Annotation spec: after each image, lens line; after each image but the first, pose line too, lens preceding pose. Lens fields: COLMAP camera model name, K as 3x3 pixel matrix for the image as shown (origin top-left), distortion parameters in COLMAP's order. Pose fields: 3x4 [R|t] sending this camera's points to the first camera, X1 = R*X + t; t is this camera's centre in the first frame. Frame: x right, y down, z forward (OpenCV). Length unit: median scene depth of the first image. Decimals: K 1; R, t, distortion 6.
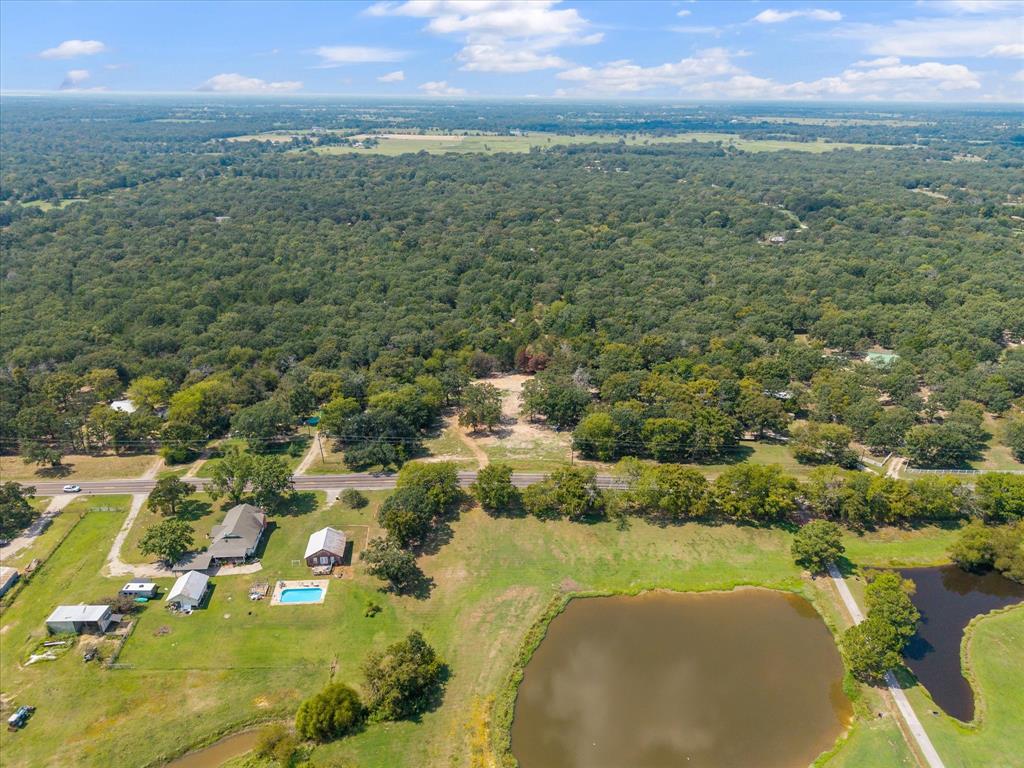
lens RADIAL K [[691.8, 0, 512.0], [0, 691.8, 384.0], [0, 0, 1]] dist [0.012001, -0.001603]
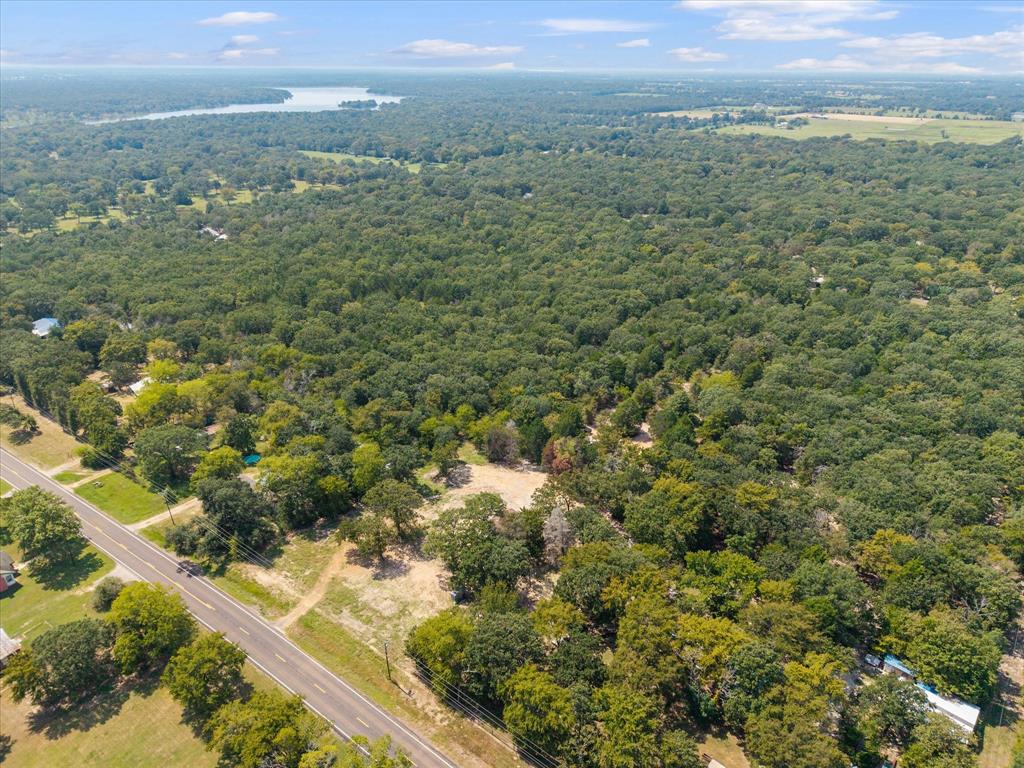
lens RADIAL K [[691.8, 0, 512.0], [0, 691.8, 384.0], [0, 0, 1]] dist [0.012001, -0.001603]
pose [[0.800020, 0.247291, -0.546640, 0.367778], [-0.231414, 0.967791, 0.099134, -0.177641], [0.553548, 0.047191, 0.831479, 0.481462]]
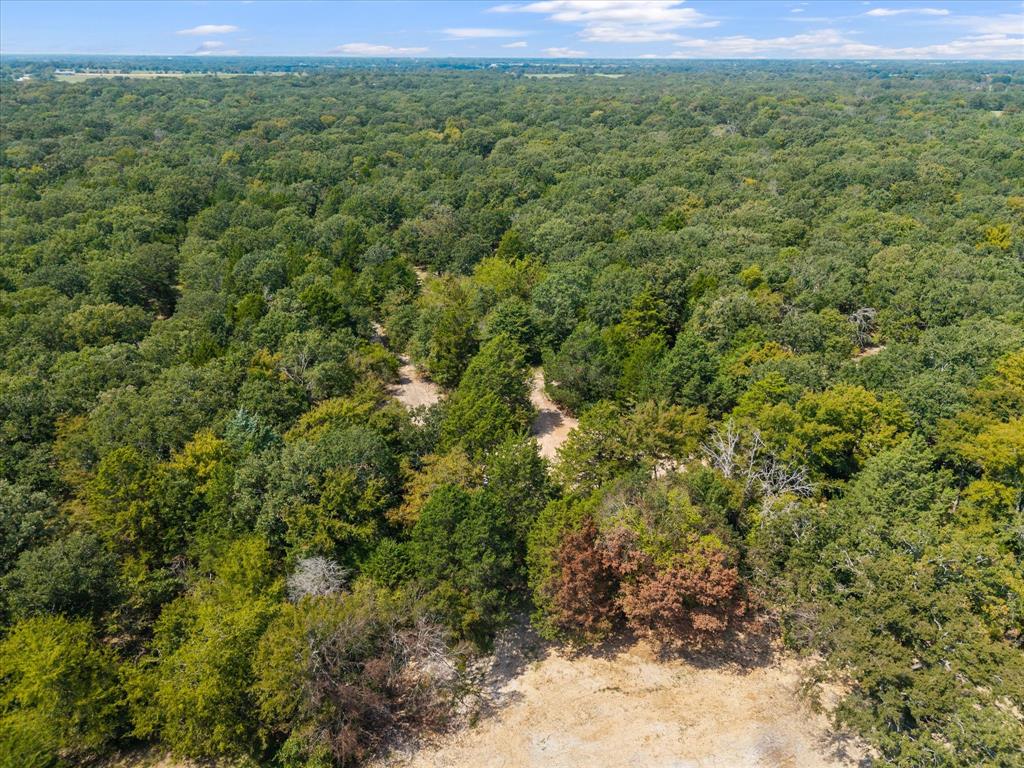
lens RADIAL K [[691.8, 0, 512.0], [0, 691.8, 384.0], [0, 0, 1]] dist [0.012001, -0.001603]
pose [[0.942880, -0.147551, 0.298675, -0.052682], [0.132799, 0.988723, 0.069216, -0.113350], [-0.305520, -0.025599, 0.951841, 0.941337]]
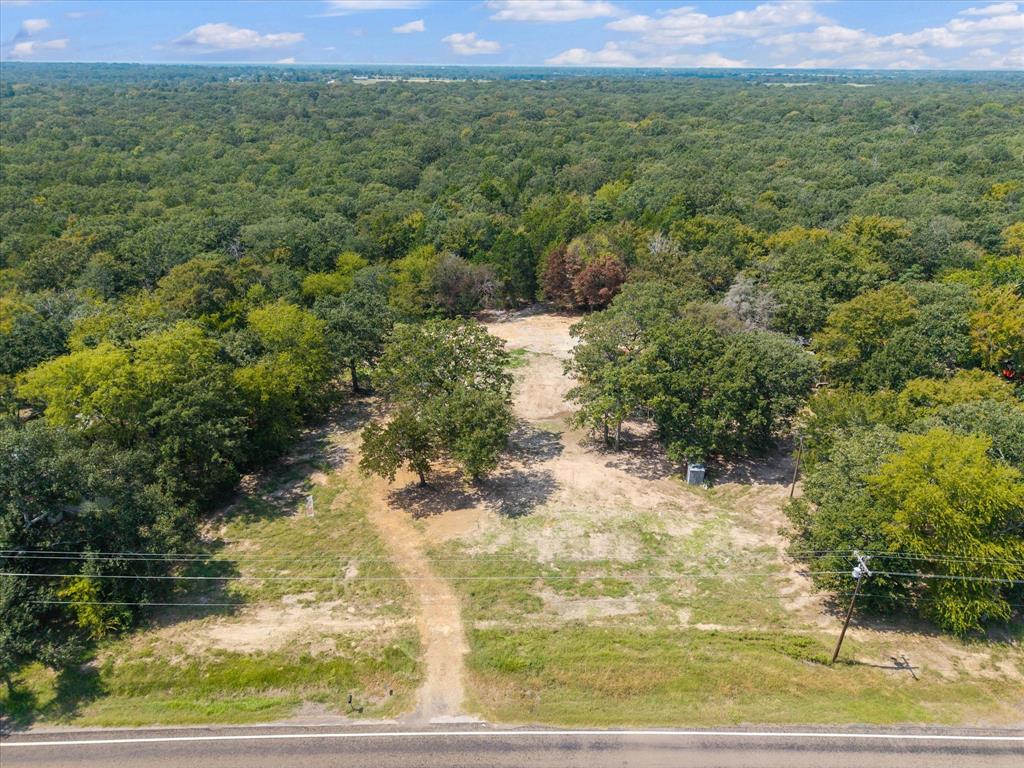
lens RADIAL K [[691.8, 0, 512.0], [0, 691.8, 384.0], [0, 0, 1]] dist [0.012001, -0.001603]
pose [[0.999947, -0.004930, 0.009073, -0.017413], [0.004600, 0.999338, 0.036079, 0.014886], [-0.009244, -0.036036, 0.999308, 0.669332]]
